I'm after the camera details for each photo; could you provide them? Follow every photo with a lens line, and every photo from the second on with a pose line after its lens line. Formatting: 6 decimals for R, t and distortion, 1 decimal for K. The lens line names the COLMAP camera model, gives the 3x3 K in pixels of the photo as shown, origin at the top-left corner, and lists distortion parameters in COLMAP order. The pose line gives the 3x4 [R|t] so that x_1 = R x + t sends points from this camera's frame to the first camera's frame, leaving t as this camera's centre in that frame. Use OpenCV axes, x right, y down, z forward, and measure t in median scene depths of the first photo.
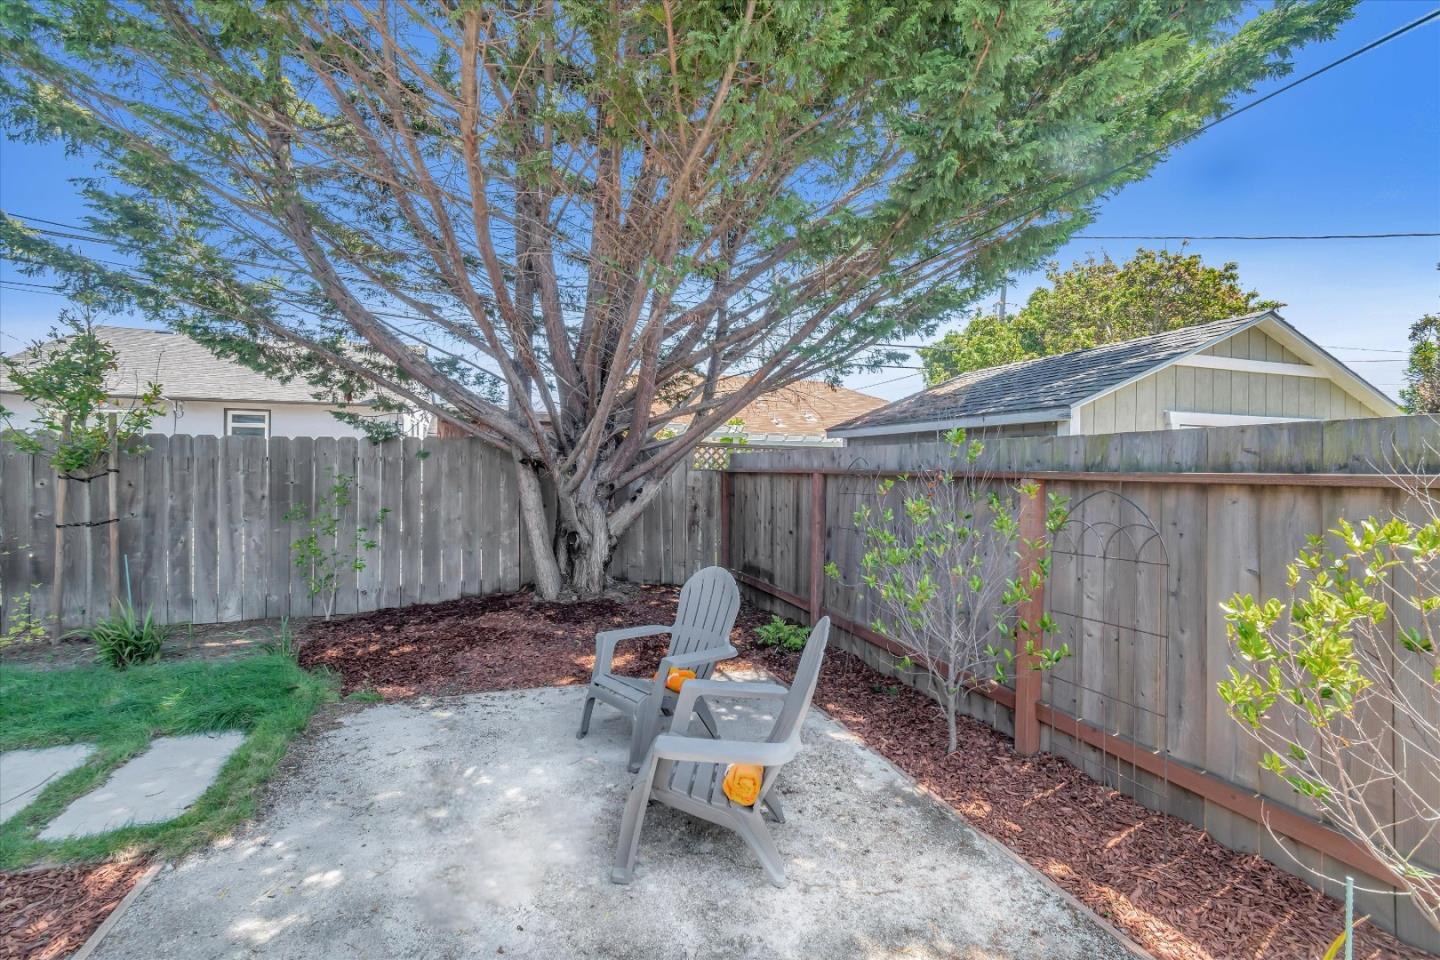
lens RADIAL K [[650.4, 0, 724.8], [0, 650.4, 473.2], [0, 0, 1]] dist [0.017396, -0.000024]
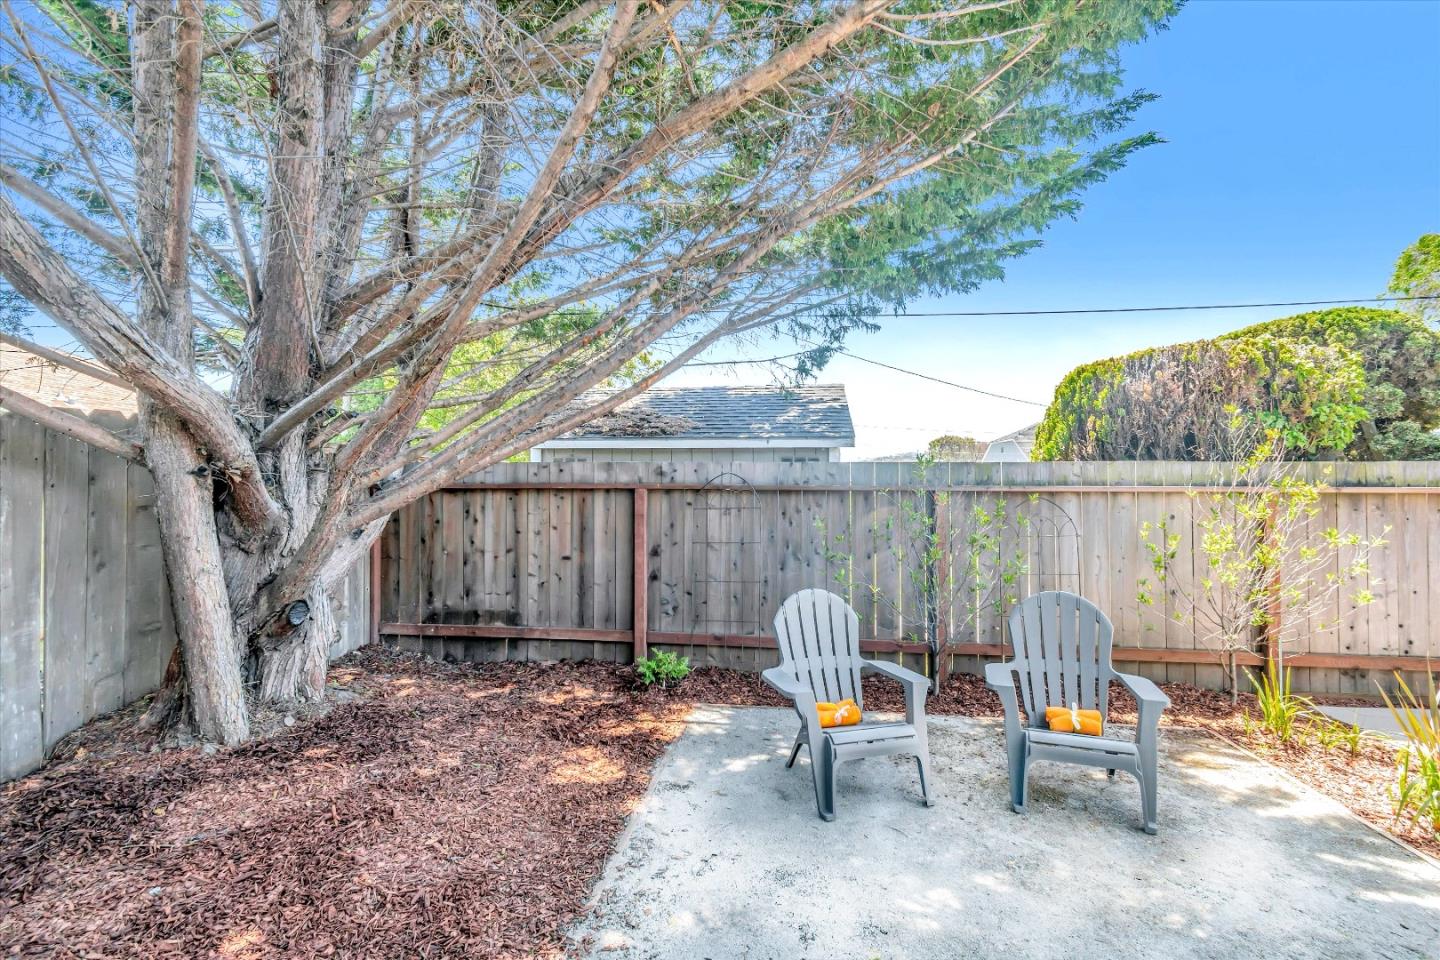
lens RADIAL K [[650.4, 0, 724.8], [0, 650.4, 473.2], [0, 0, 1]] dist [0.017396, -0.000024]
pose [[0.457810, 0.004462, 0.889039, -0.751497], [0.006871, 0.999940, -0.008557, -0.015630], [-0.889024, 0.010026, 0.457752, 0.558077]]
